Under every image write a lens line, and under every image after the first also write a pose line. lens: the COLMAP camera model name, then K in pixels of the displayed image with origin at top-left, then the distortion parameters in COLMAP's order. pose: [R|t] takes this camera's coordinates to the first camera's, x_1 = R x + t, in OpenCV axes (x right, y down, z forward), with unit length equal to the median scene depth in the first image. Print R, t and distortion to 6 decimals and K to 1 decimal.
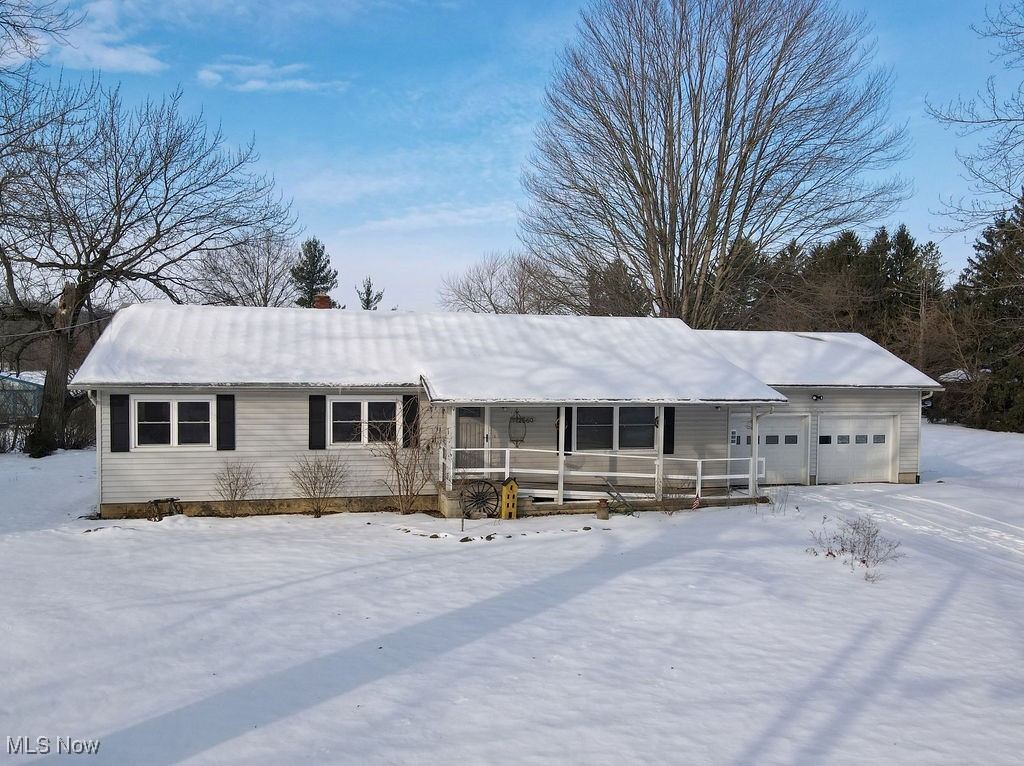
lens RADIAL K [[859.6, 0, 508.5], [0, 859.6, 382.5], [0, 0, 1]] dist [0.000759, 0.040031]
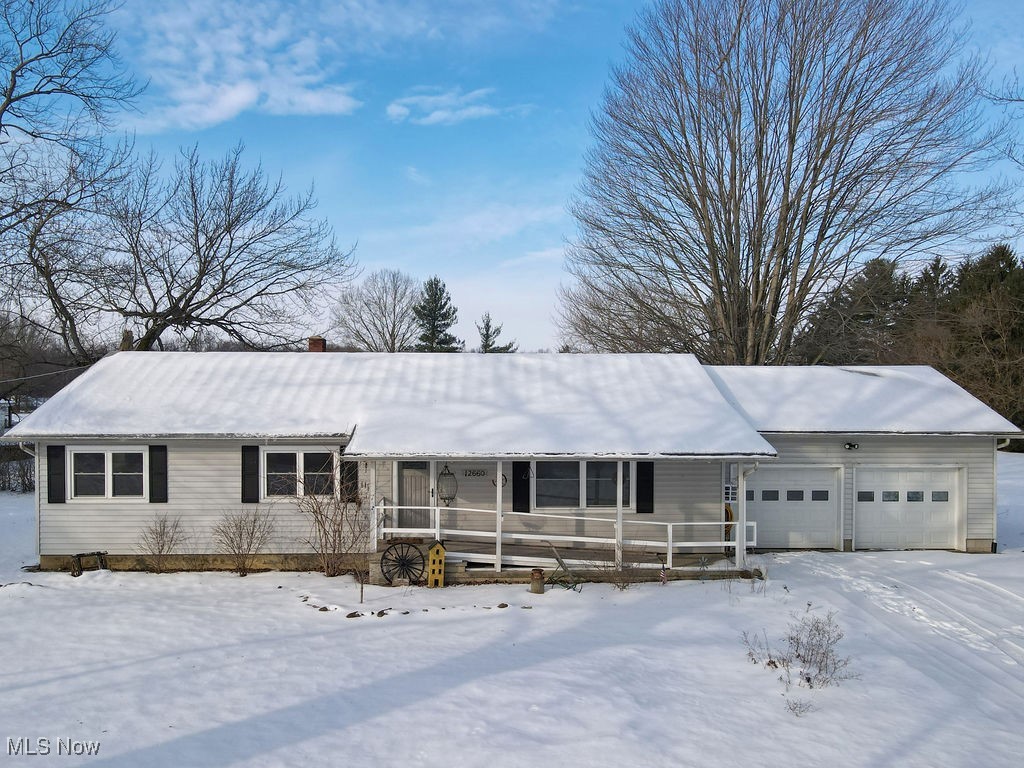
lens RADIAL K [[793.4, 0, 511.6], [0, 793.4, 394.8], [0, 0, 1]] dist [0.037245, -0.019113]
pose [[0.974624, -0.005890, -0.223772, 0.258561], [0.003031, 0.999909, -0.013117, -0.029880], [0.223829, 0.012106, 0.974553, 0.200766]]
